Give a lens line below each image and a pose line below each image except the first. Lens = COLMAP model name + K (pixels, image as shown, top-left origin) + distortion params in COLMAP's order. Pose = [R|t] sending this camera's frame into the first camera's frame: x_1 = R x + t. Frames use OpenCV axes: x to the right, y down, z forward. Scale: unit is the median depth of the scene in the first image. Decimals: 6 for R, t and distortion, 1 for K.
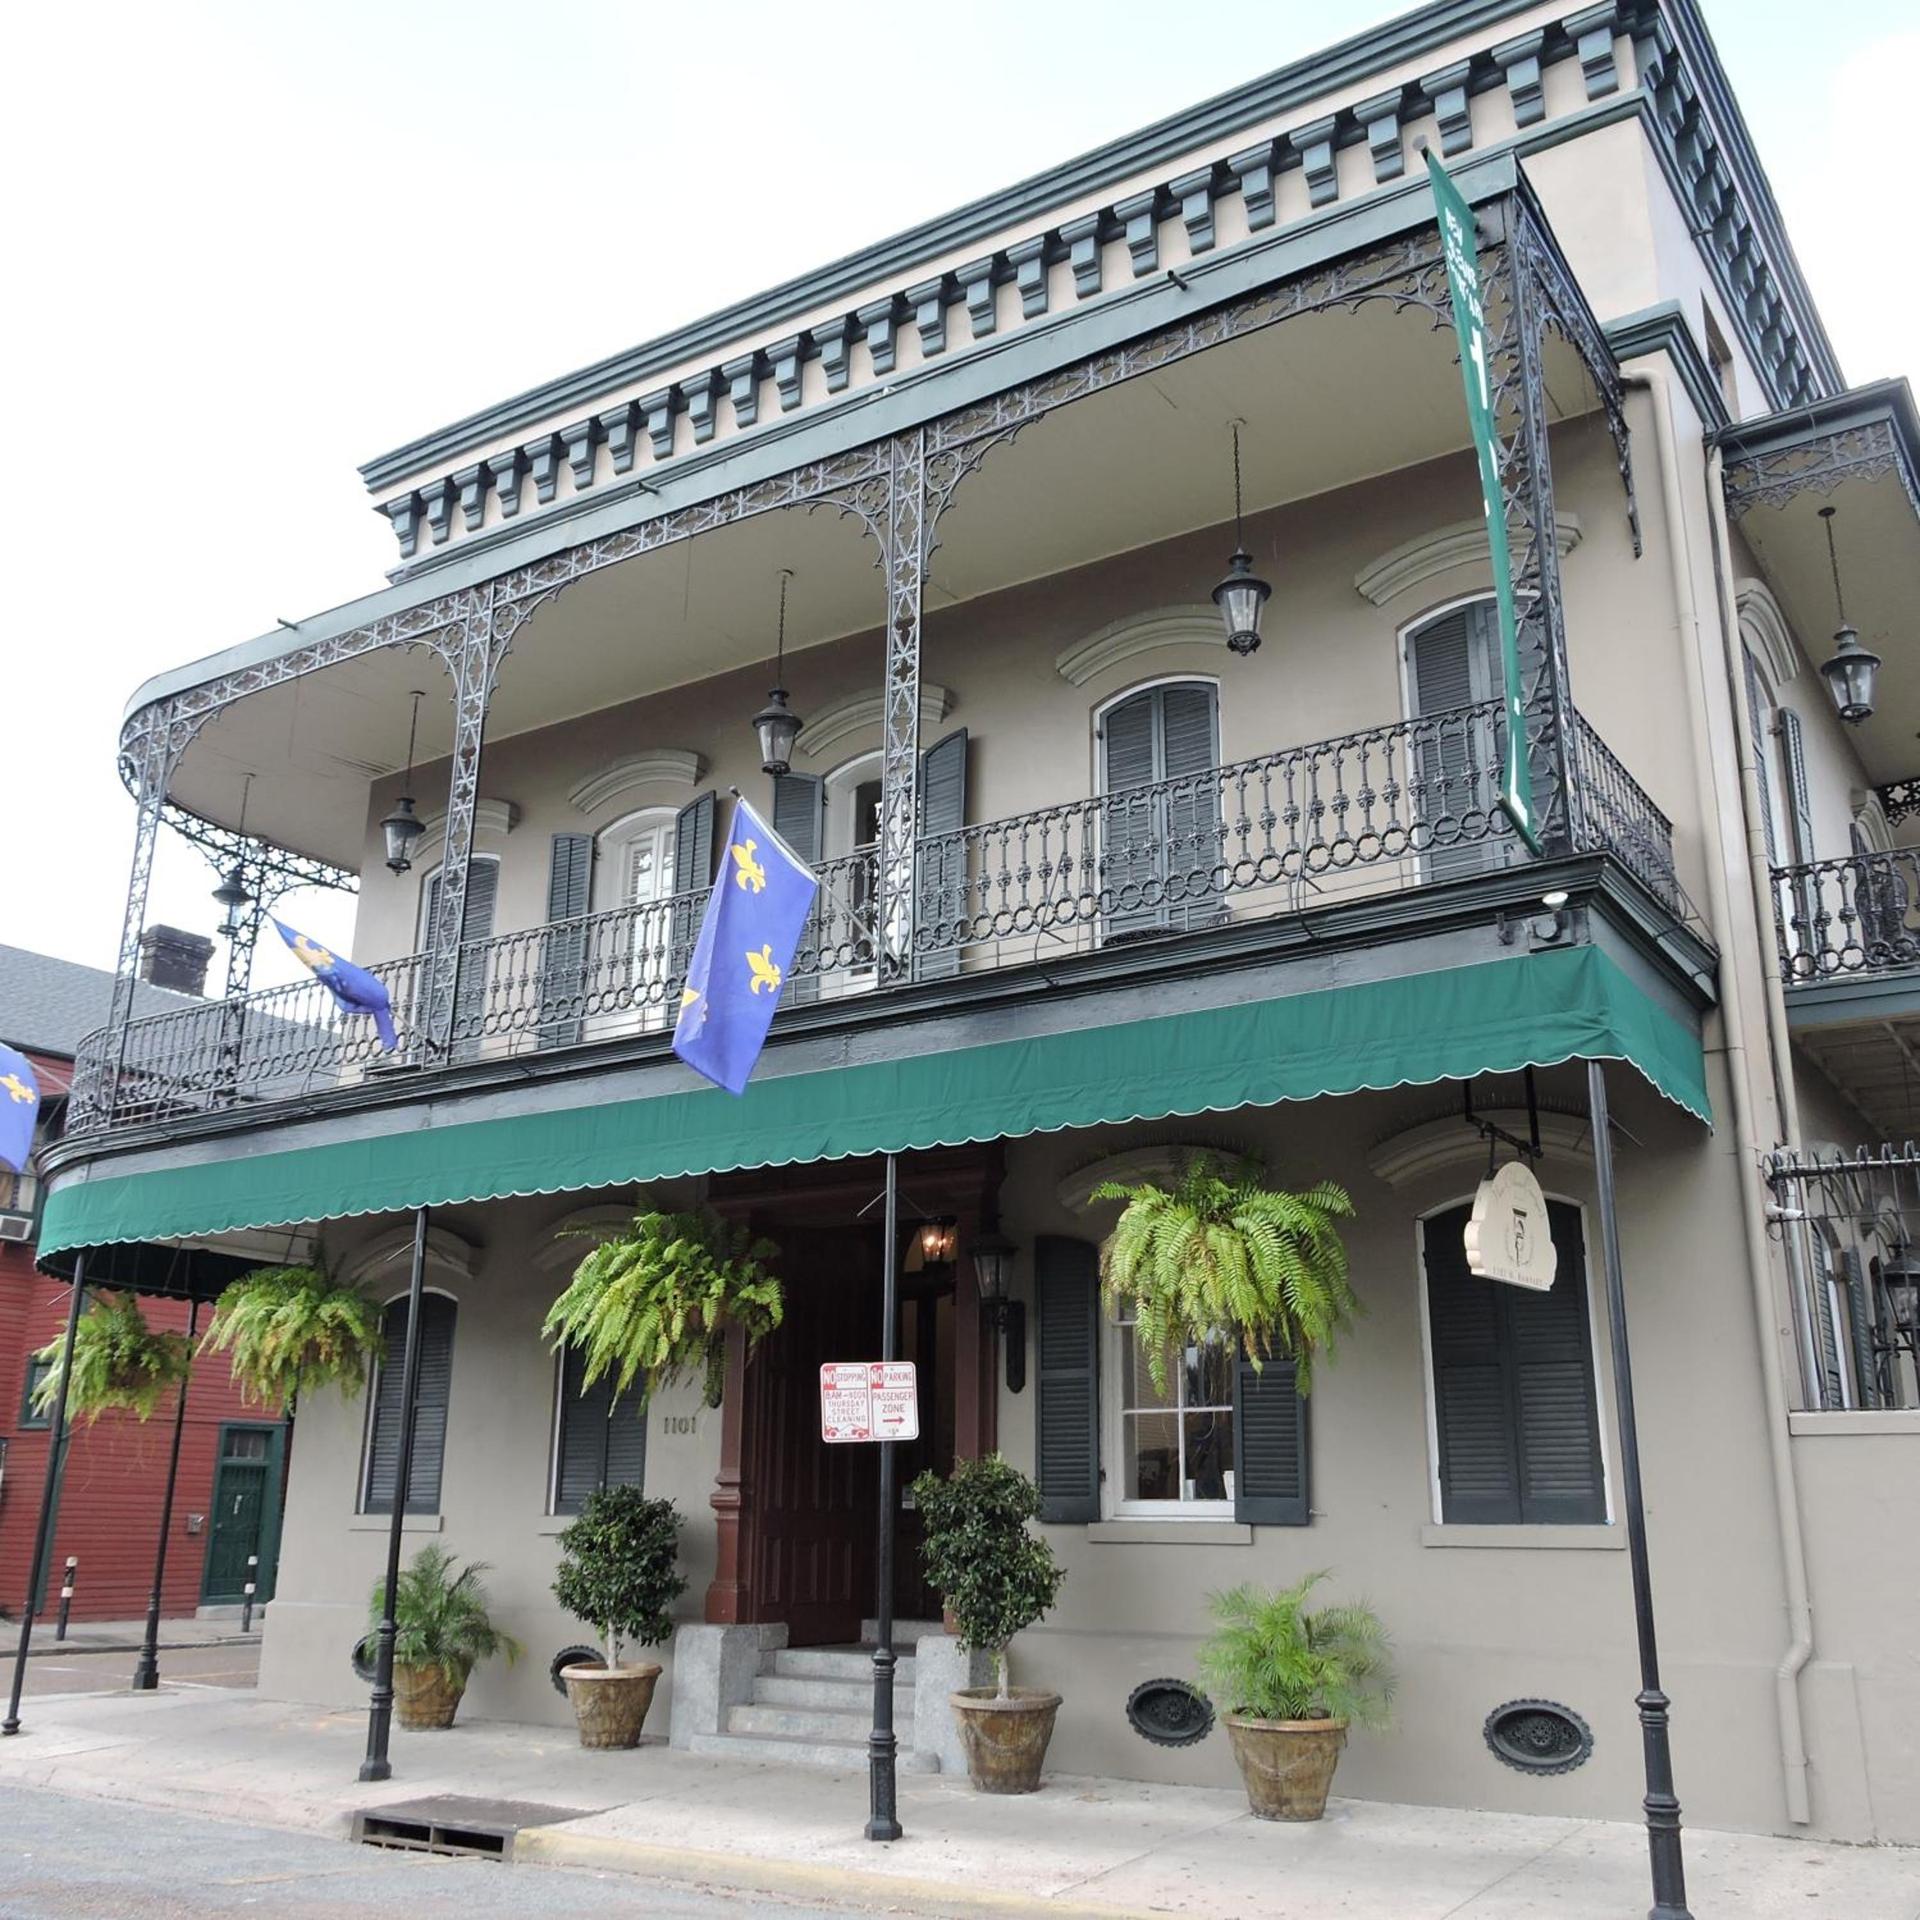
lens RADIAL K [[1821.6, 0, 948.8], [0, 1821.6, 964.4], [0, 0, 1]] dist [-0.005362, -0.008843]
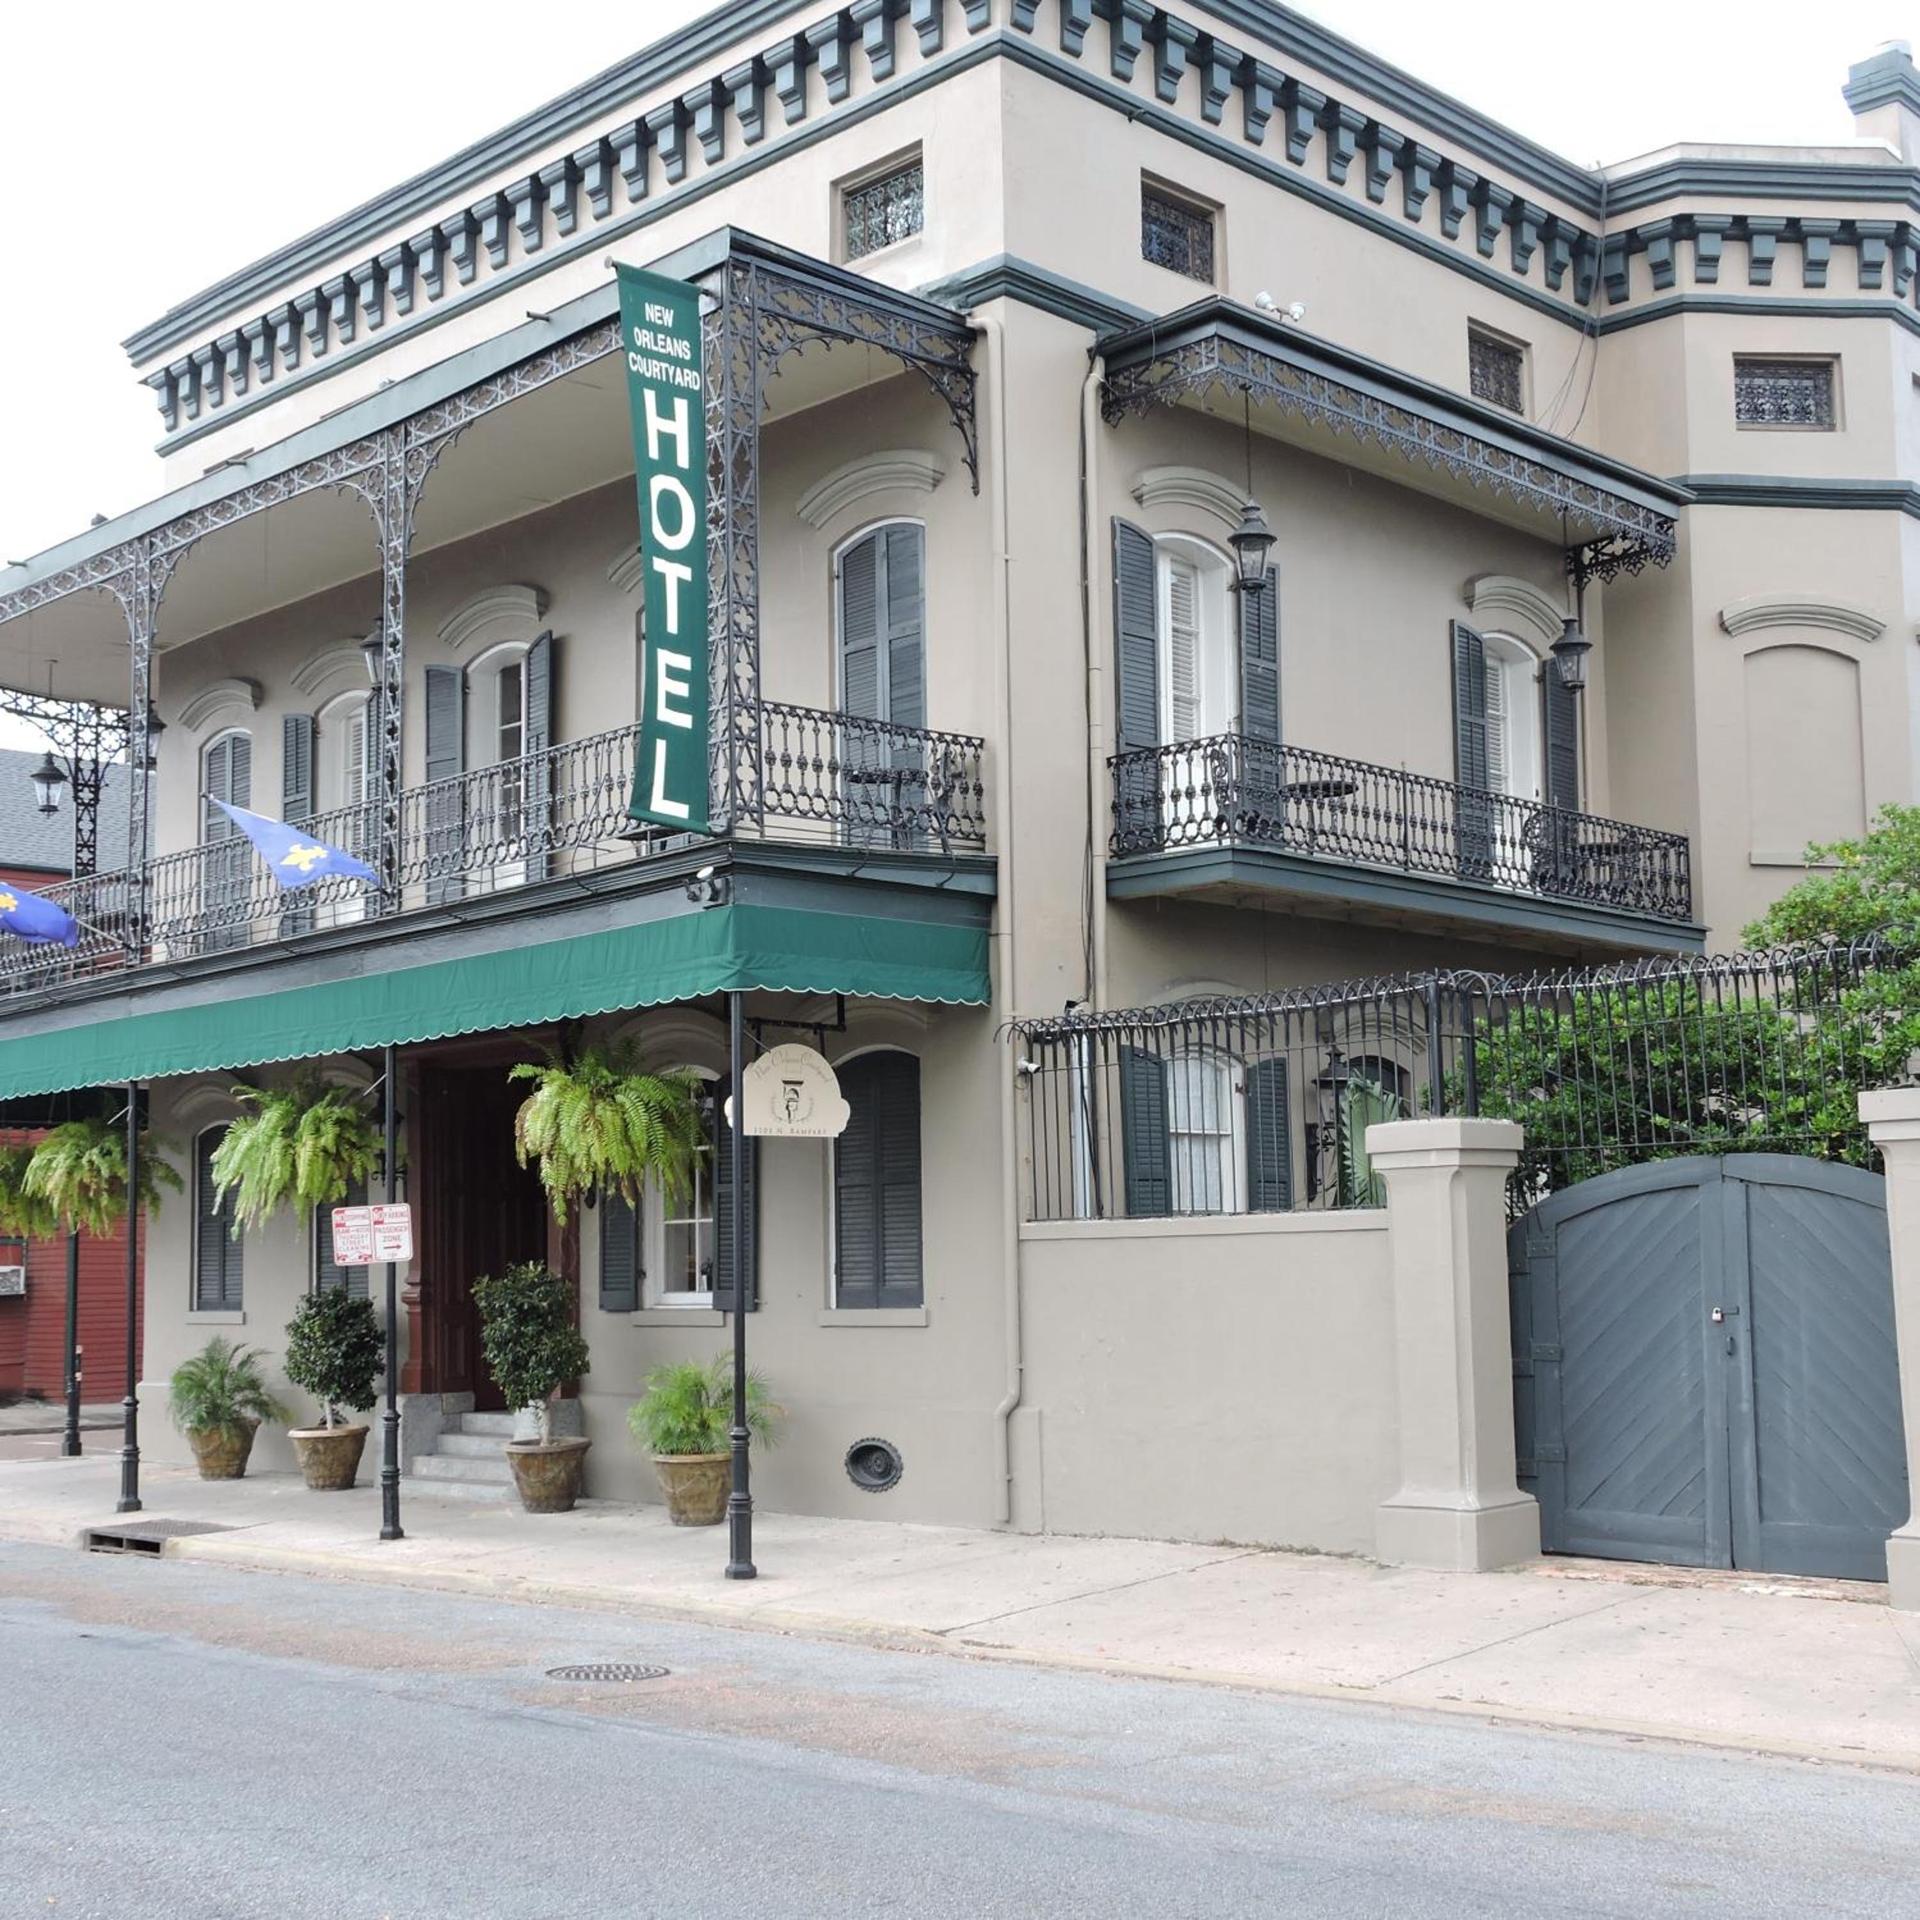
lens RADIAL K [[2482.4, 0, 960.0], [0, 2482.4, 960.0], [0, 0, 1]] dist [-0.040444, 0.108681]
pose [[0.979930, -0.054561, -0.191729, 0.591069], [0.087636, 0.981796, 0.168515, -0.181304], [0.179044, -0.181935, 0.966873, -0.516538]]
